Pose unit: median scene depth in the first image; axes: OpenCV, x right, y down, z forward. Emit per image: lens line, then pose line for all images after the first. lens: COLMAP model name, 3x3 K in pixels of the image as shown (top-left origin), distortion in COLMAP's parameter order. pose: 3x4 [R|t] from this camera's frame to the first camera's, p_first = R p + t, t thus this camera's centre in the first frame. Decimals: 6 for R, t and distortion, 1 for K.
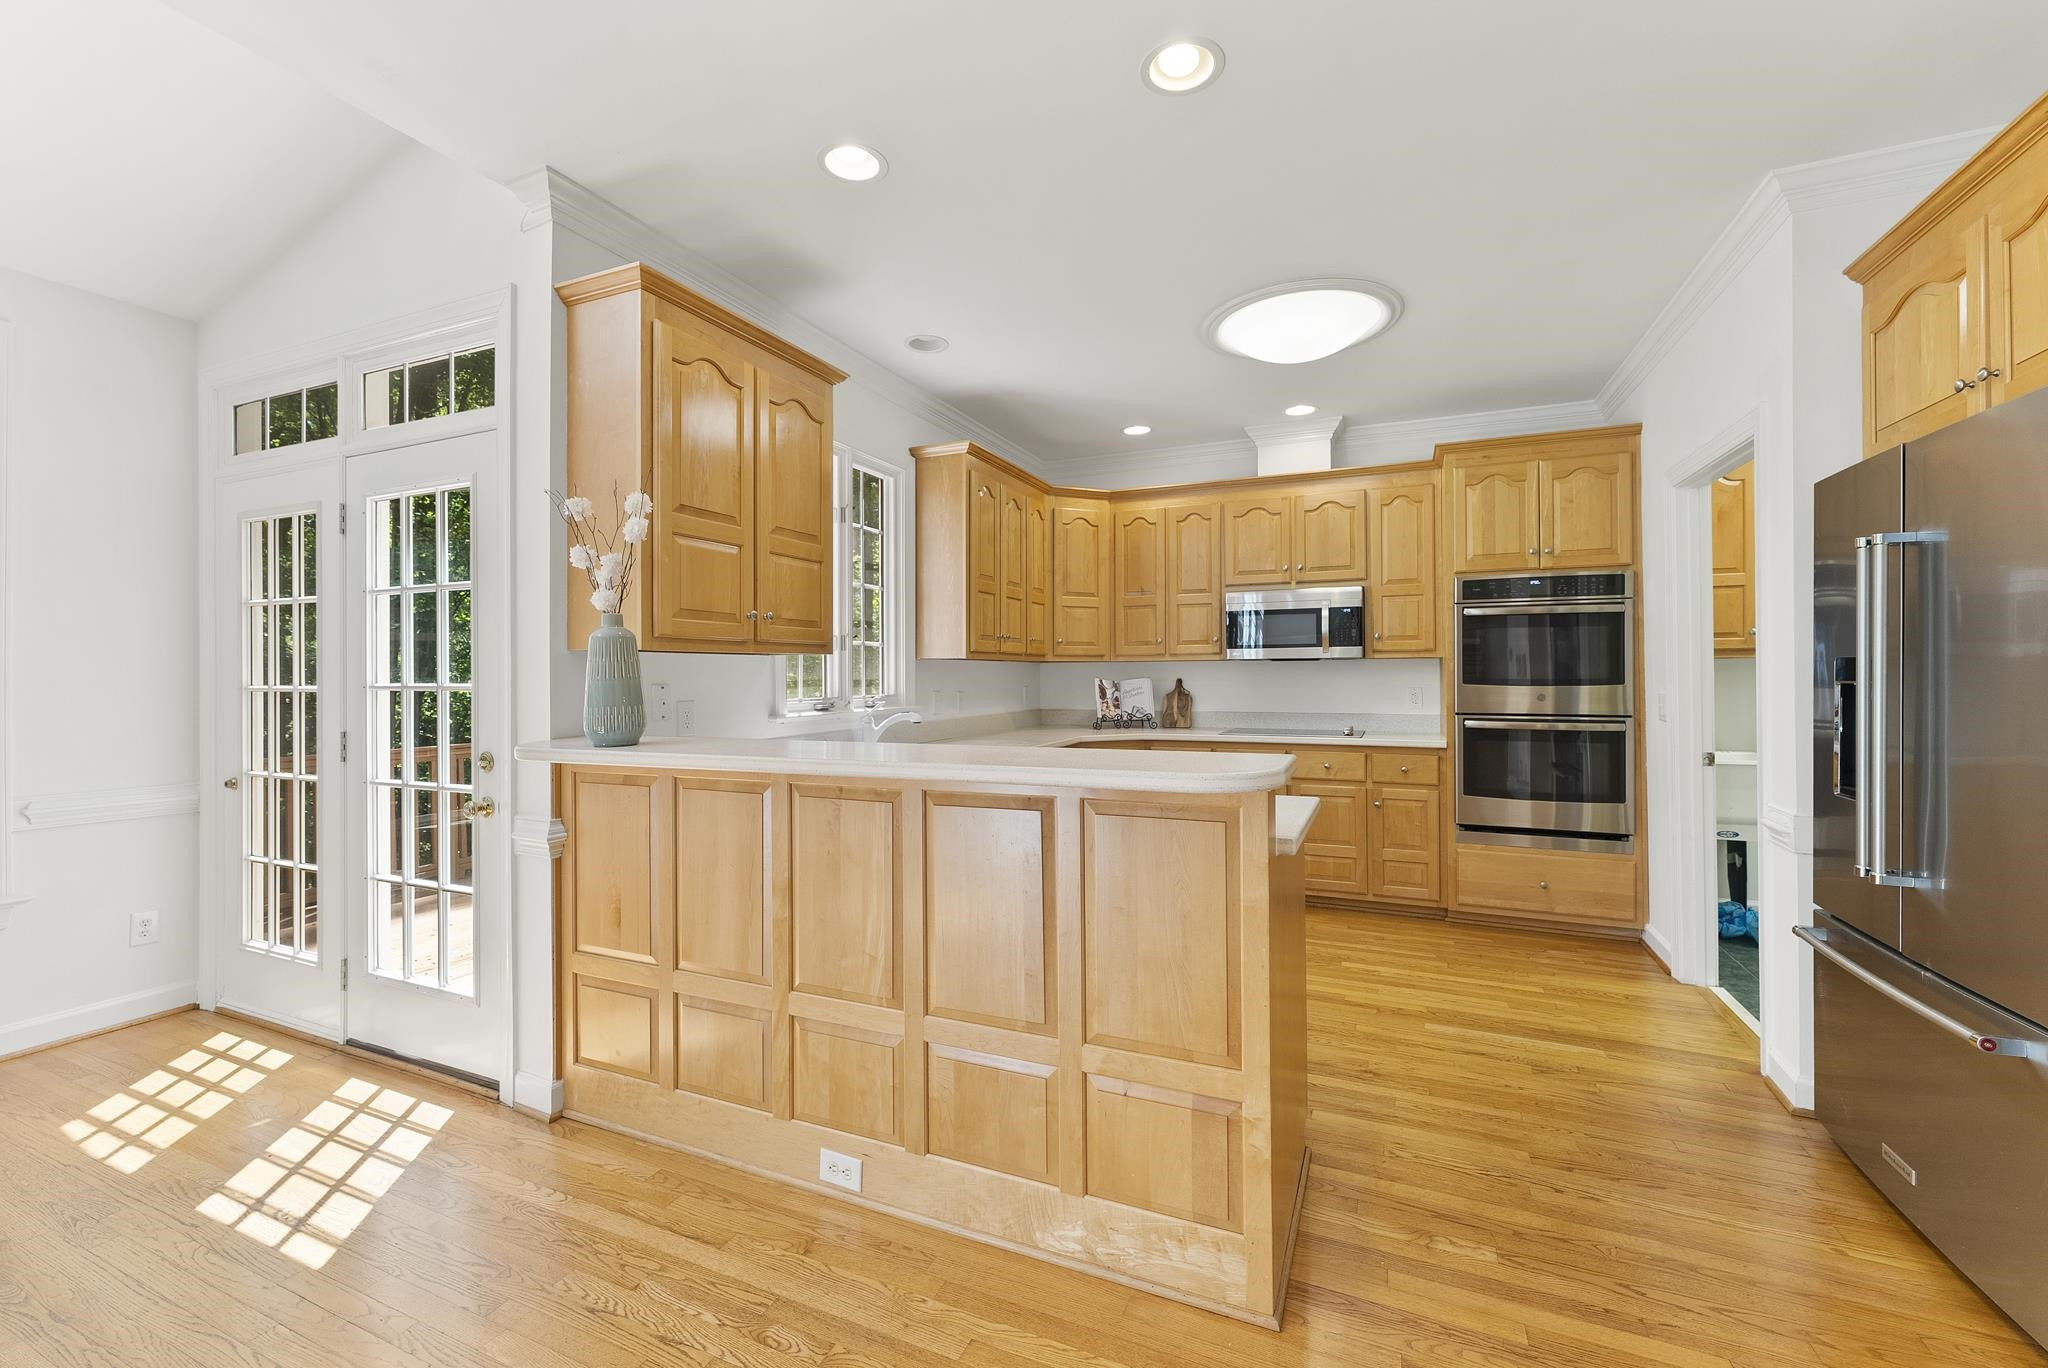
lens RADIAL K [[829.9, 0, 1022.3], [0, 829.9, 671.7], [0, 0, 1]] dist [-0.001320, -0.000094]
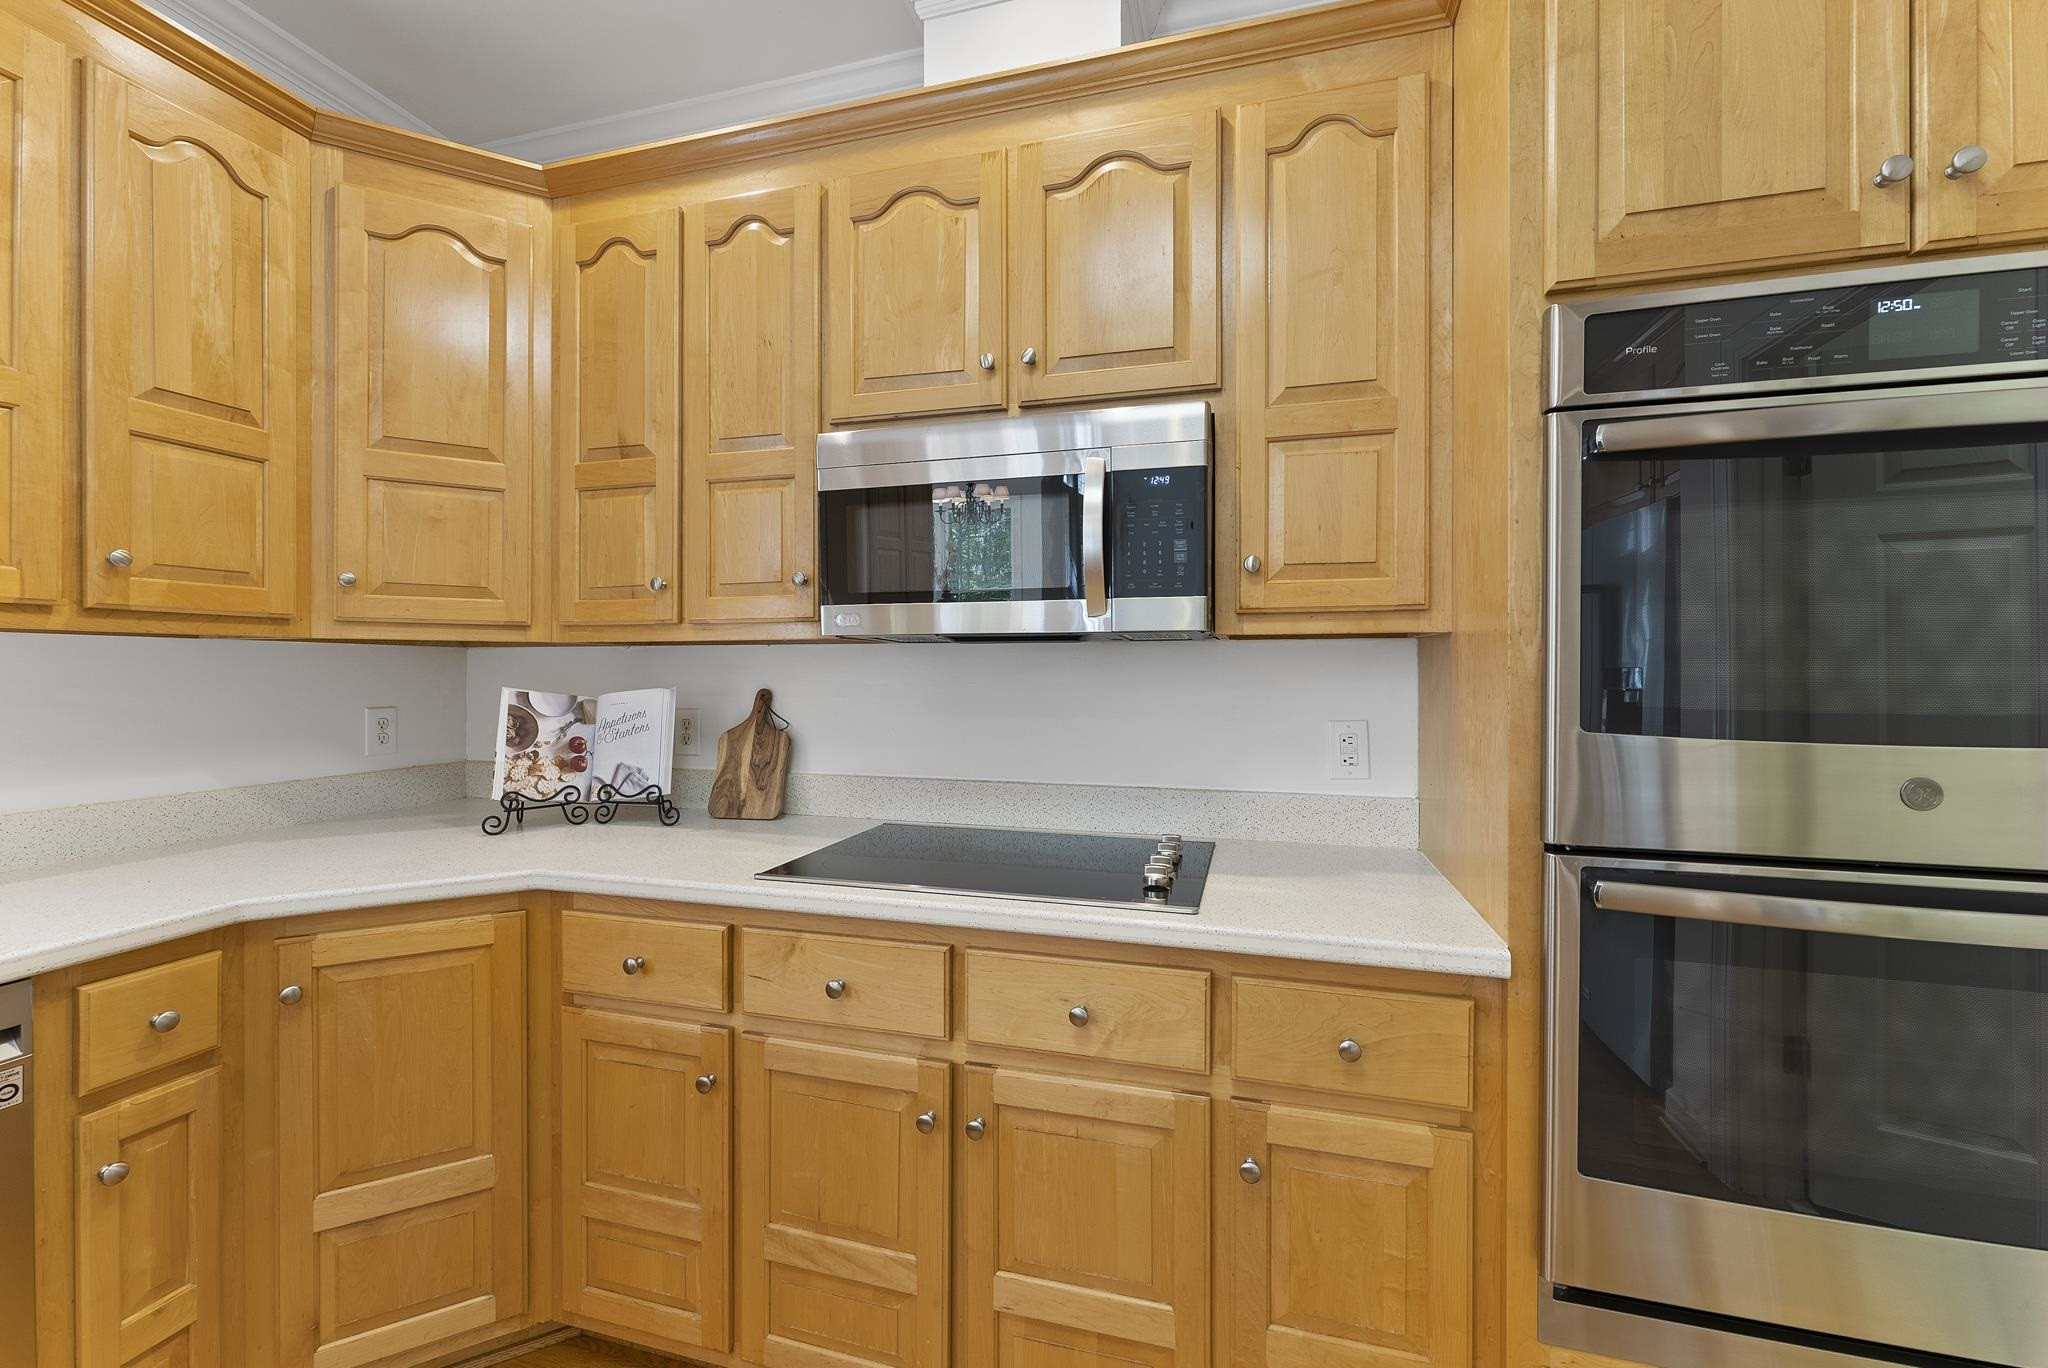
lens RADIAL K [[829.9, 0, 1022.3], [0, 829.9, 671.7], [0, 0, 1]] dist [-0.001320, -0.000094]
pose [[0.989938, 0.007707, 0.141293, 0.200582], [-0.007996, 0.999967, 0.001472, -0.001202], [-0.141277, -0.002587, 0.989967, 0.473112]]
